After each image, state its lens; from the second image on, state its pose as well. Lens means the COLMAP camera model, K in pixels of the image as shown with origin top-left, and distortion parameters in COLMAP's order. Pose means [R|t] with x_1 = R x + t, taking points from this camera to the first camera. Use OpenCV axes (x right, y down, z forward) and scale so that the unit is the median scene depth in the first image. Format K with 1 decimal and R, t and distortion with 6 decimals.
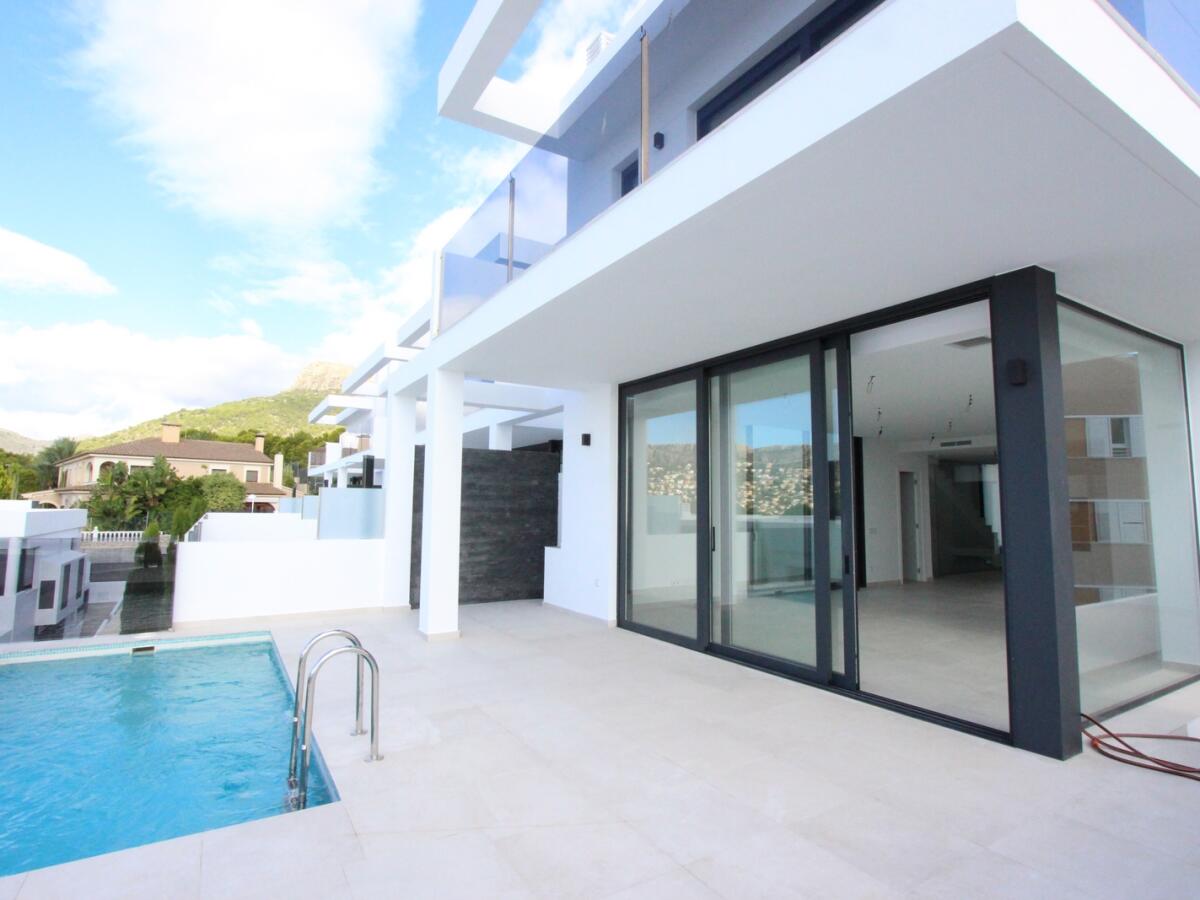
lens RADIAL K [[622.3, 0, 600.0], [0, 622.3, 450.0], [0, 0, 1]] dist [-0.017410, 0.000168]
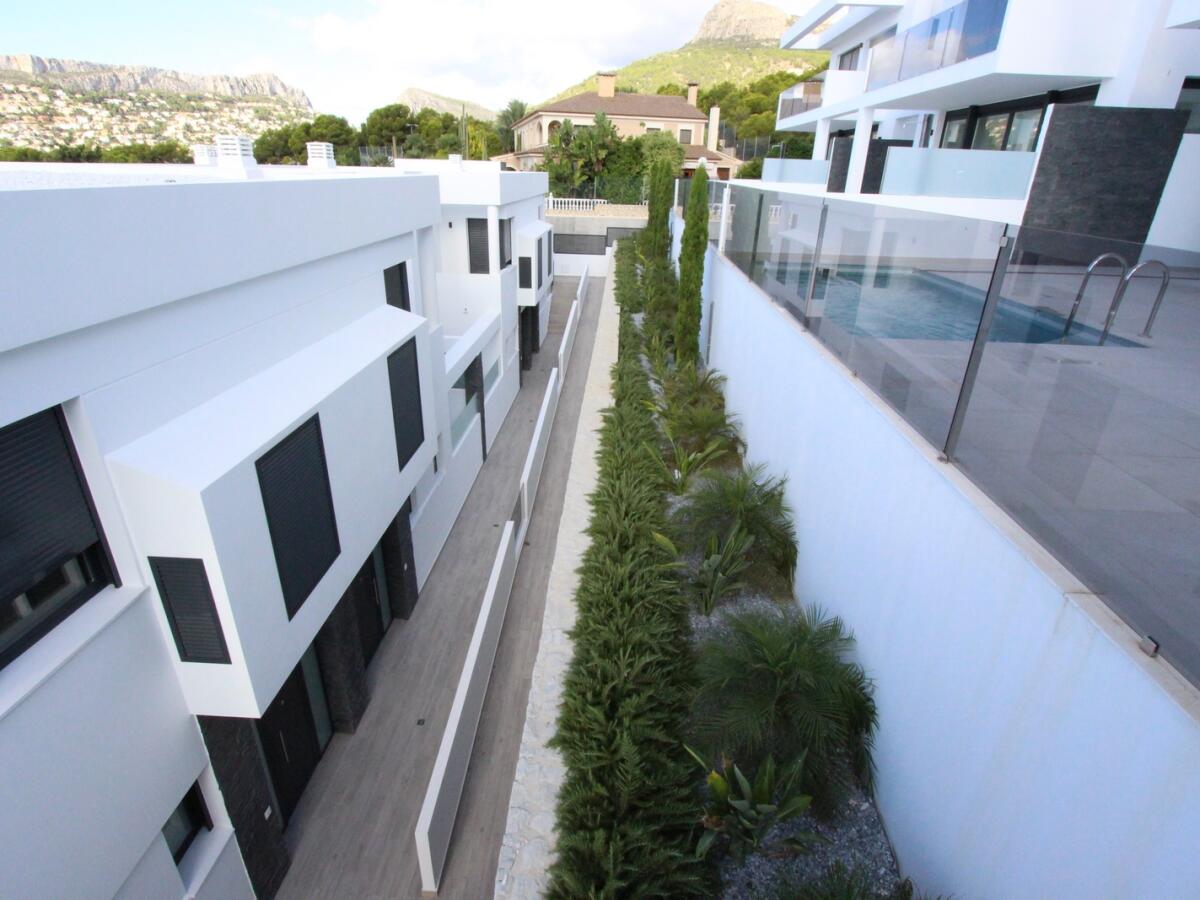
lens RADIAL K [[622.3, 0, 600.0], [0, 622.3, 450.0], [0, 0, 1]] dist [-0.017410, 0.000168]
pose [[0.828611, 0.242397, -0.504625, -0.134955], [0.031213, 0.879994, 0.473959, 0.016263], [0.558953, -0.408478, 0.721607, 0.138727]]
